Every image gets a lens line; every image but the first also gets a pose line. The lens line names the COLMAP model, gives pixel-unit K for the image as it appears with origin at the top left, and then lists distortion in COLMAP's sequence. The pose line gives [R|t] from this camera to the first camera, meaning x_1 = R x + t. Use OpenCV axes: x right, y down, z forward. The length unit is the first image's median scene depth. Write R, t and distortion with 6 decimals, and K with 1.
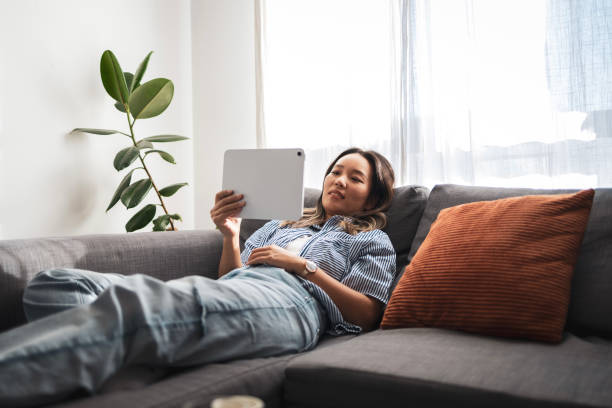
lens RADIAL K [[650.1, 0, 306.0], [0, 650.1, 204.0], [0, 0, 1]] dist [0.076549, -0.011538]
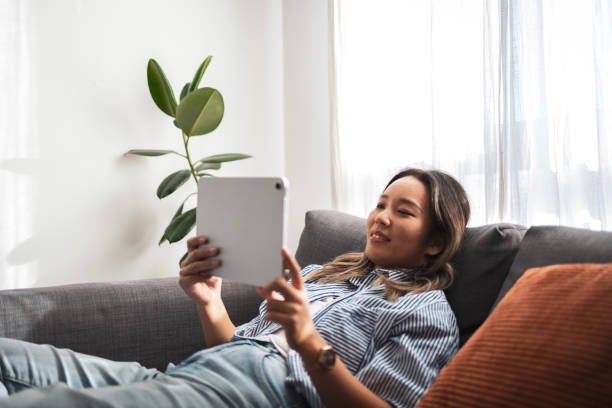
lens RADIAL K [[635.1, 0, 306.0], [0, 635.1, 204.0], [0, 0, 1]] dist [0.087502, -0.006382]
pose [[0.930816, -0.001919, -0.365483, 0.231765], [0.004391, 0.999973, 0.005932, -0.057294], [0.365462, -0.007126, 0.930799, 0.348861]]
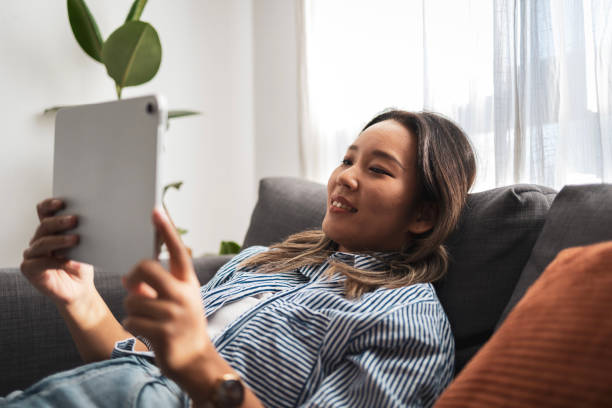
lens RADIAL K [[626.9, 0, 307.6], [0, 626.9, 190.0], [0, 0, 1]] dist [0.014861, 0.024638]
pose [[0.924754, -0.001550, -0.380563, 0.207415], [-0.000962, 0.999979, -0.006409, -0.024267], [0.380565, 0.006293, 0.924733, 0.585553]]
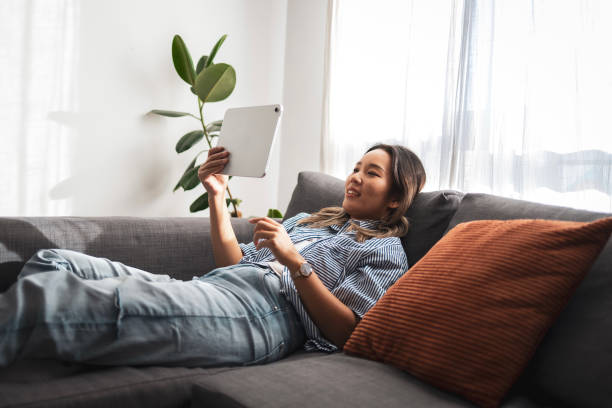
lens RADIAL K [[650.1, 0, 306.0], [0, 650.1, 204.0], [0, 0, 1]] dist [0.076549, -0.011538]
pose [[0.937559, 0.080705, -0.338334, 0.304000], [-0.063039, 0.996027, 0.062902, -0.057834], [0.342067, -0.037646, 0.938921, 0.119522]]
